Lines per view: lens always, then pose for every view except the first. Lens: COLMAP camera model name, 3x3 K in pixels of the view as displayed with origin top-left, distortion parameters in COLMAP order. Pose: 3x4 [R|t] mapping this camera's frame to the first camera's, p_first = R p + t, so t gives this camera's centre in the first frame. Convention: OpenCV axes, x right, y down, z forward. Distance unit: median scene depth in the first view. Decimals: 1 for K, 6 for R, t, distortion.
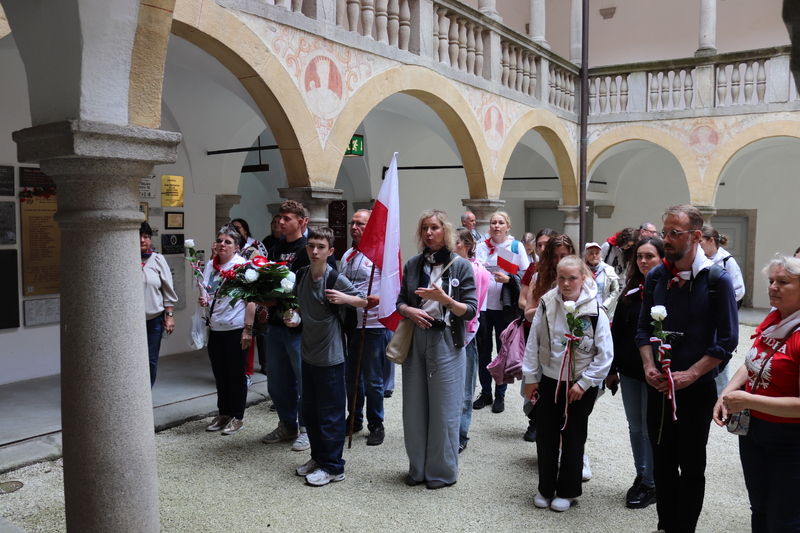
lens RADIAL K [[669.5, 0, 398.9], [0, 669.5, 279.1], [0, 0, 1]] dist [-0.162395, 0.152470]
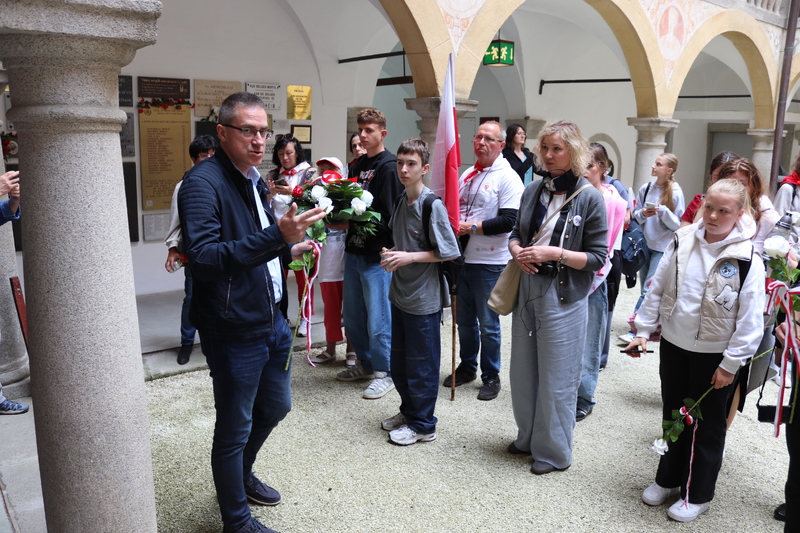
lens RADIAL K [[669.5, 0, 398.9], [0, 669.5, 279.1], [0, 0, 1]] dist [-0.162395, 0.152470]
pose [[0.966141, 0.065950, -0.249445, 0.062774], [-0.036801, 0.992120, 0.119767, -0.003875], [0.255378, -0.106532, 0.960954, 0.159449]]
